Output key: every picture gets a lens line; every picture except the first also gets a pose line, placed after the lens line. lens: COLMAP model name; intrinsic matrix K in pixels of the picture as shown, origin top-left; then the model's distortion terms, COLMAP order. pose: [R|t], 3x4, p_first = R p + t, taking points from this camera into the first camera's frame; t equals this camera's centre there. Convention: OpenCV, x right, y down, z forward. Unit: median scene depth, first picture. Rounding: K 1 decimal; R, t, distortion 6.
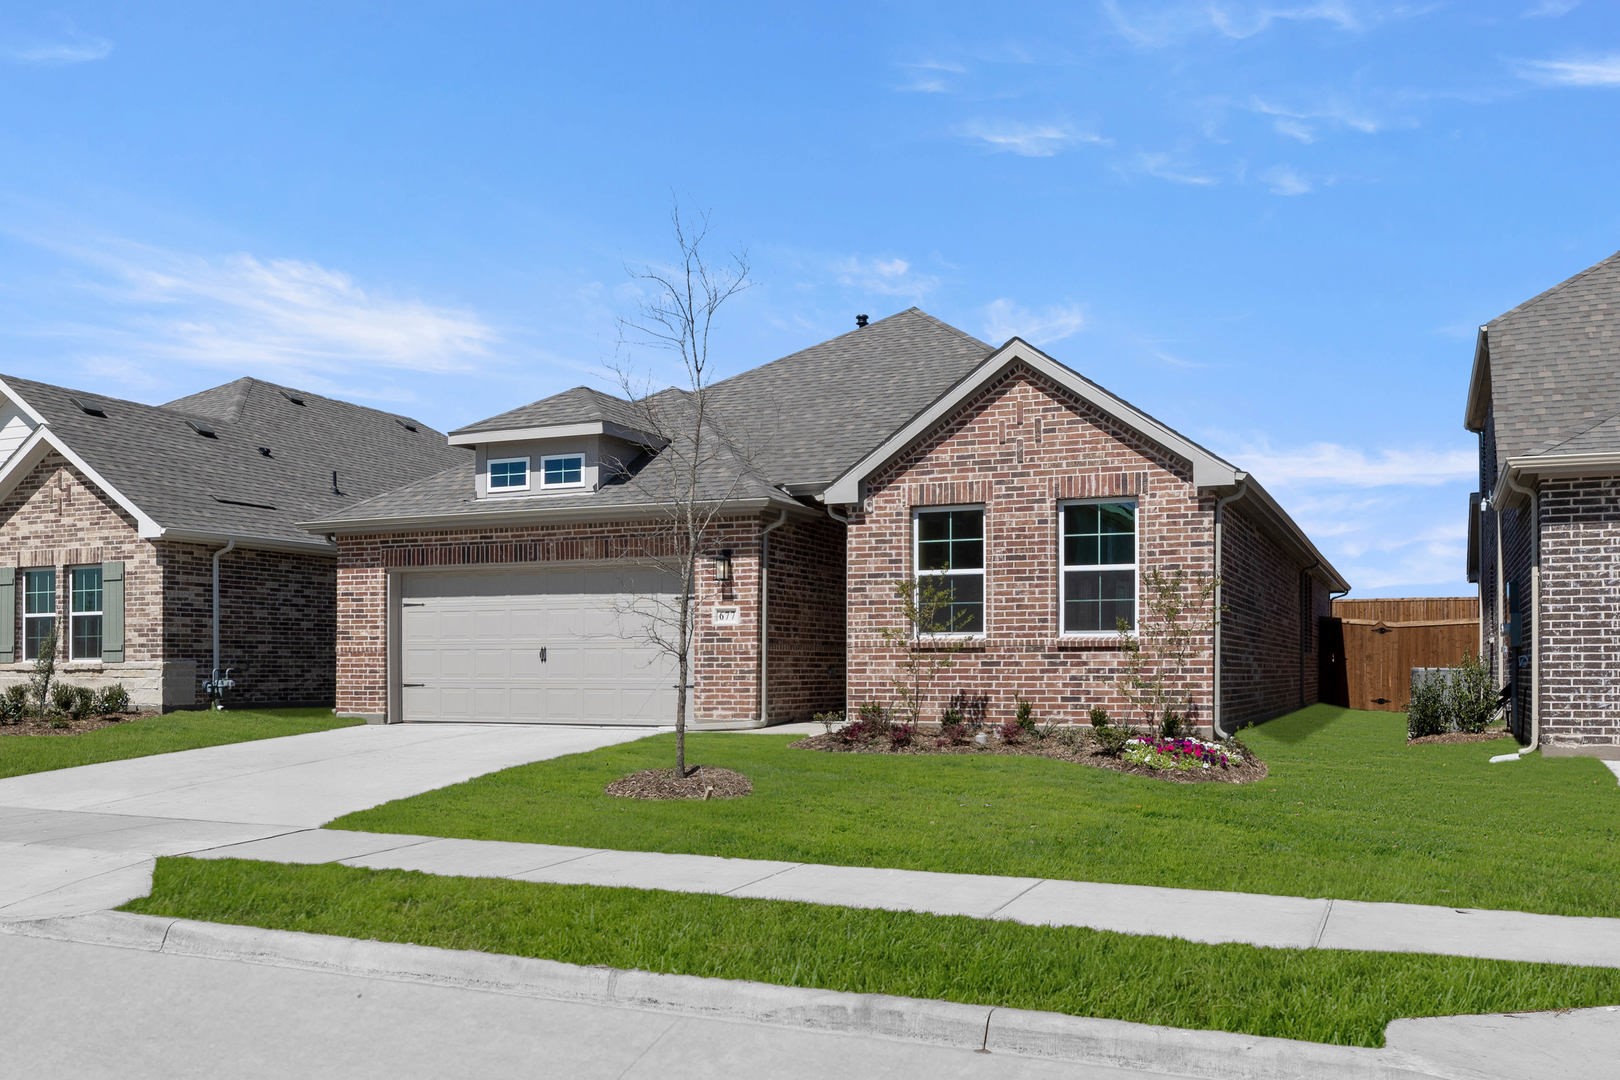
lens RADIAL K [[1060.5, 0, 810.0], [0, 1060.5, 539.8], [0, 0, 1]] dist [-0.001431, -0.001857]
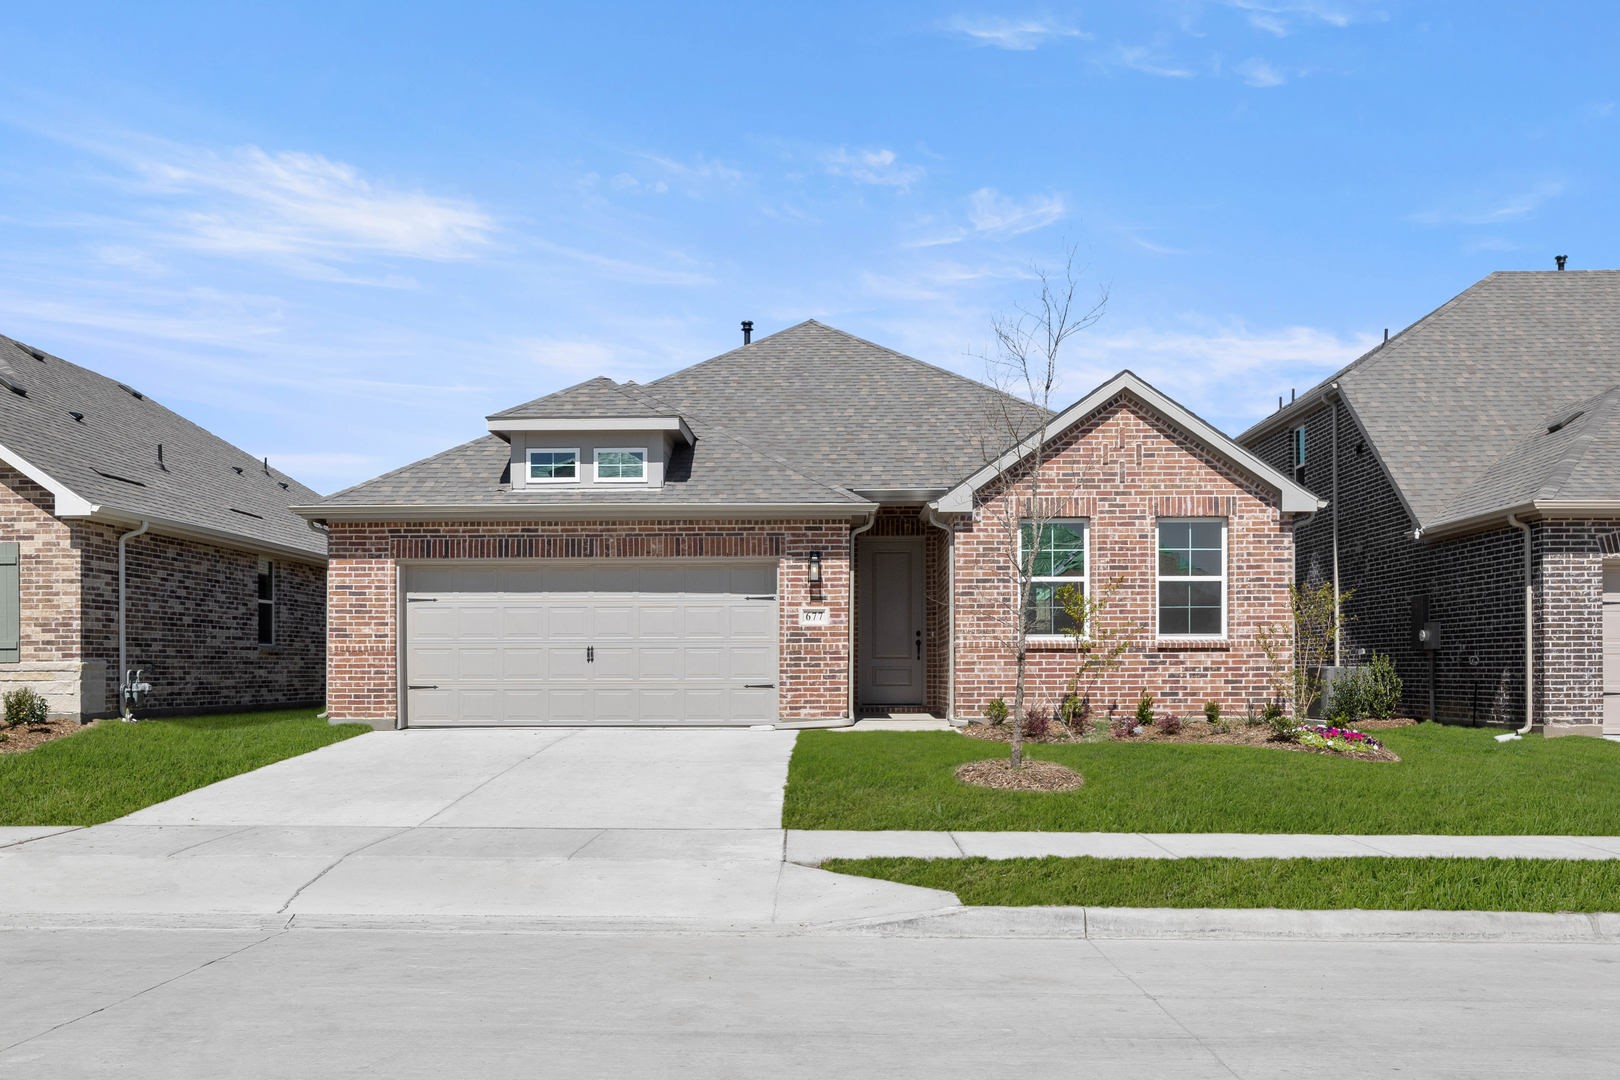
lens RADIAL K [[1054.0, 0, 809.7], [0, 1054.0, 541.1], [0, 0, 1]] dist [-0.001187, 0.000004]
pose [[0.956593, 0.032728, 0.289583, -0.382445], [-0.032548, 0.999455, -0.005438, 0.004853], [-0.289603, -0.004224, 0.957138, 0.030340]]
